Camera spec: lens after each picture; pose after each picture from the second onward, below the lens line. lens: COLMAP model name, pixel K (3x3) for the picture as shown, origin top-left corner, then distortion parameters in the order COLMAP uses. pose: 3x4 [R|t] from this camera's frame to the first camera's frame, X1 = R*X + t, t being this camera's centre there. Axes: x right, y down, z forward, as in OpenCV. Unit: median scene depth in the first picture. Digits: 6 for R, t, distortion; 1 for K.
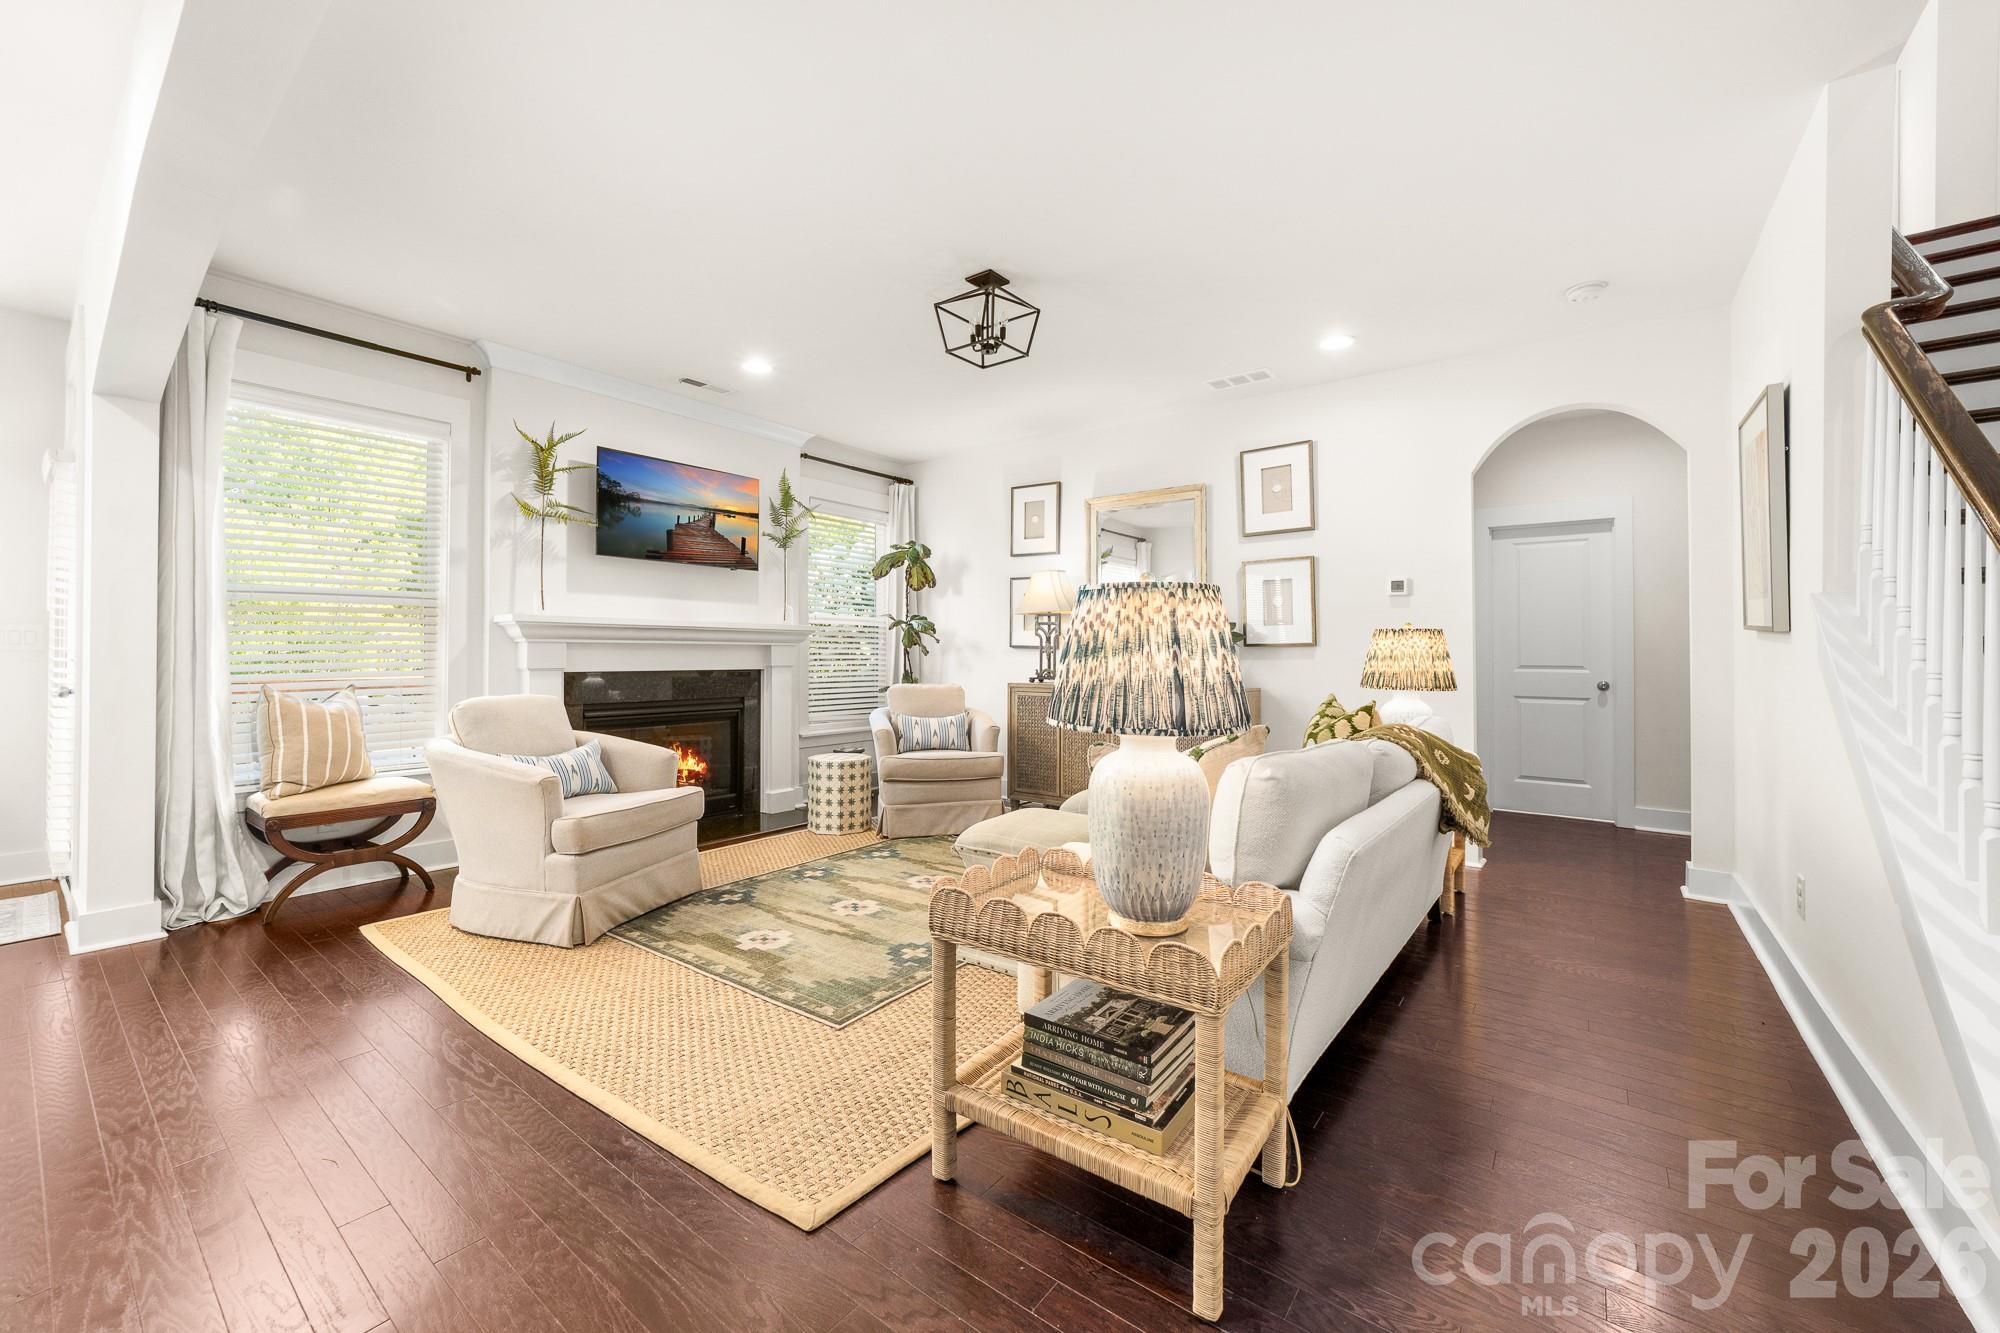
lens RADIAL K [[769.8, 0, 975.8], [0, 769.8, 647.7], [0, 0, 1]] dist [-0.006240, 0.001941]
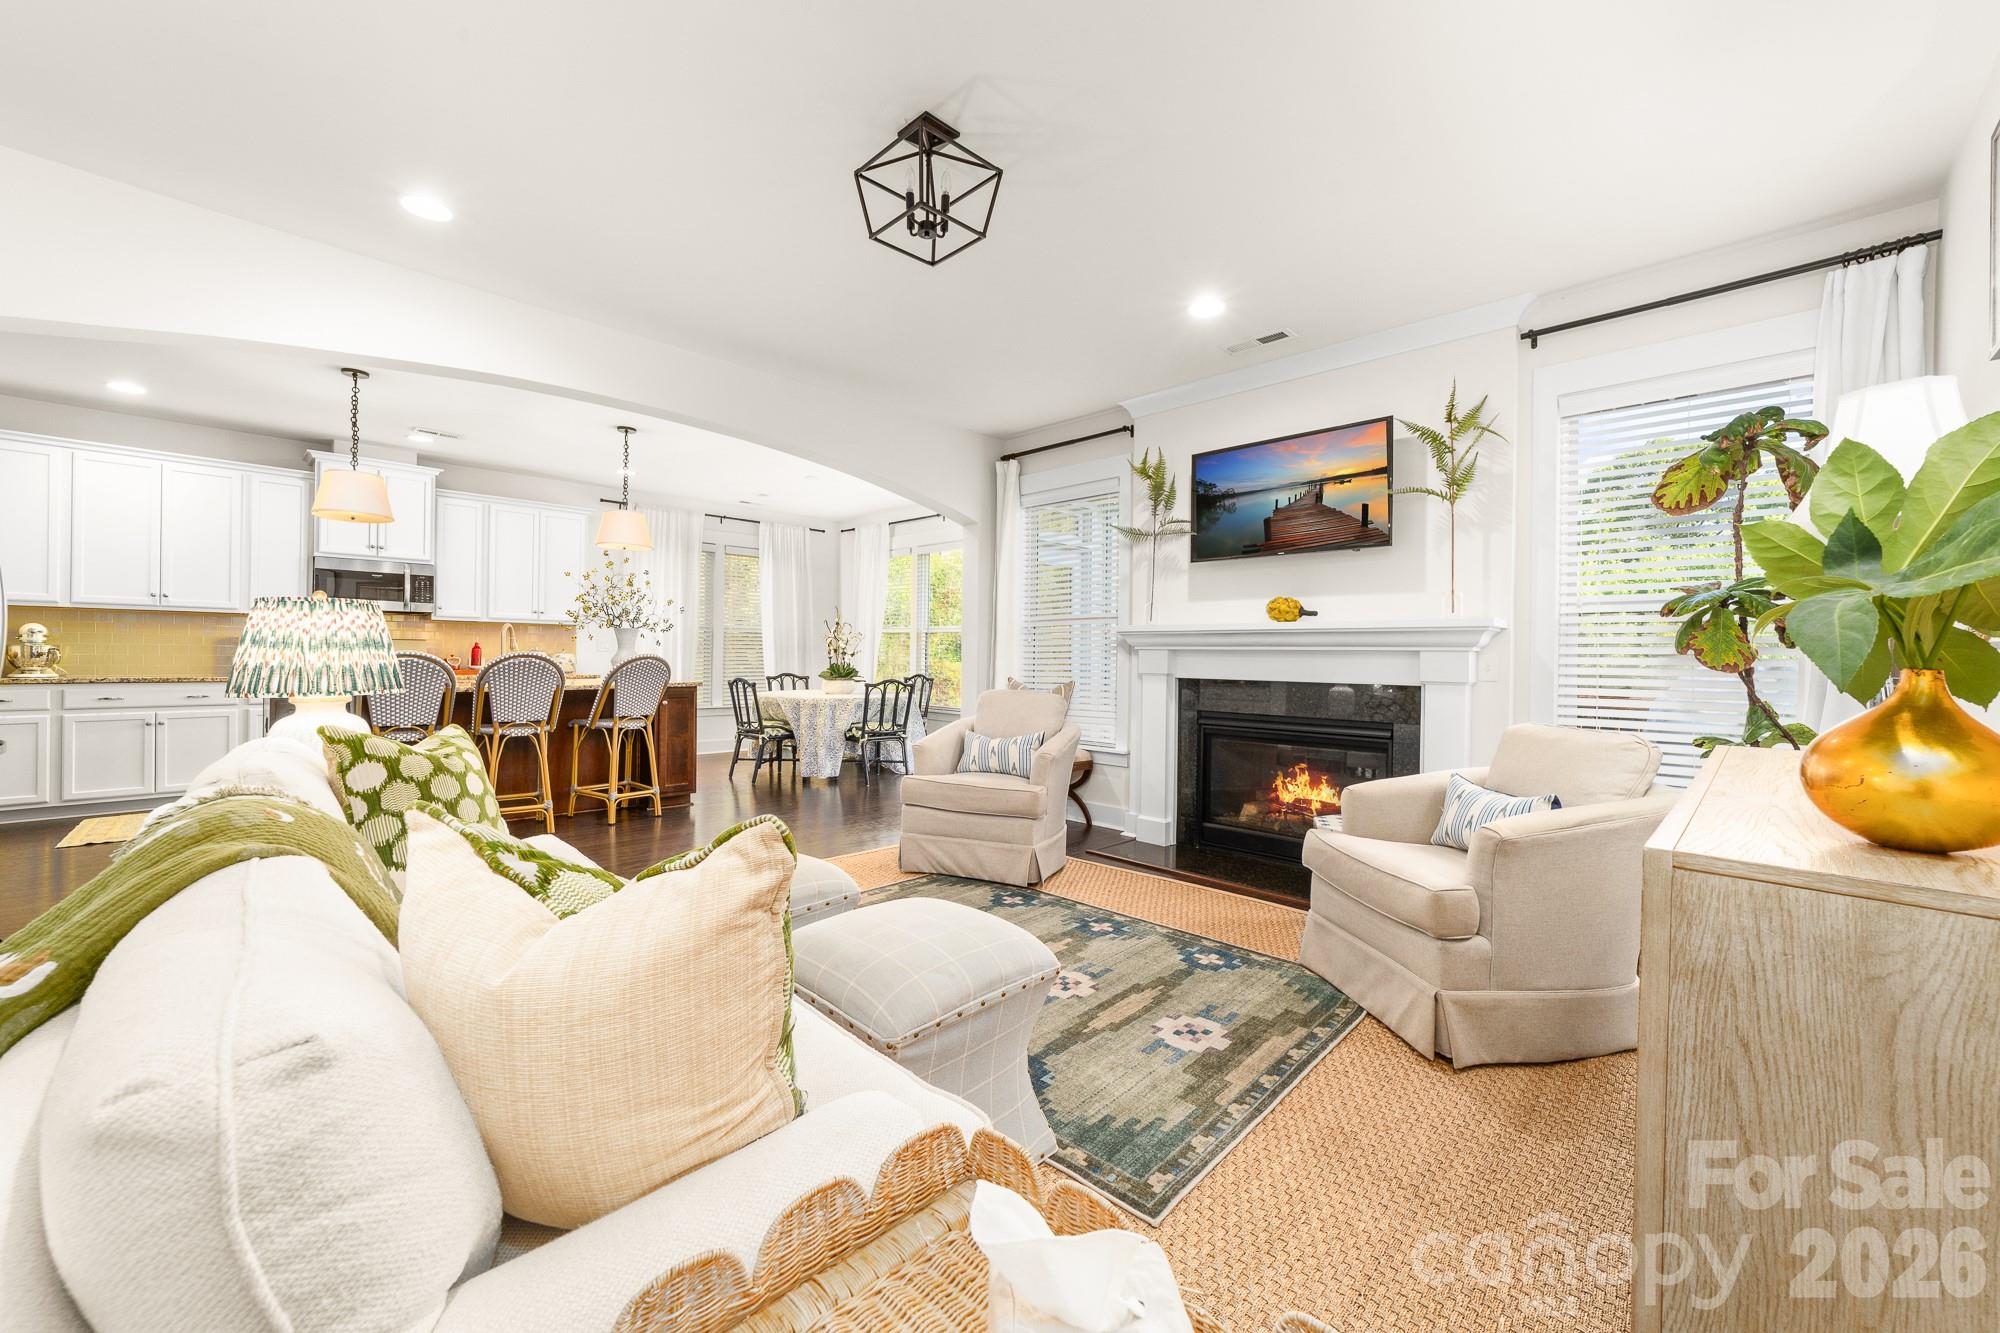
lens RADIAL K [[769.8, 0, 1005.5], [0, 769.8, 663.5], [0, 0, 1]] dist [-0.006240, 0.001941]
pose [[-0.092939, 0.001584, -0.995671, 0.621637], [-0.008621, 0.999960, 0.002396, 0.013369], [0.995634, 0.008806, -0.092922, 0.988659]]
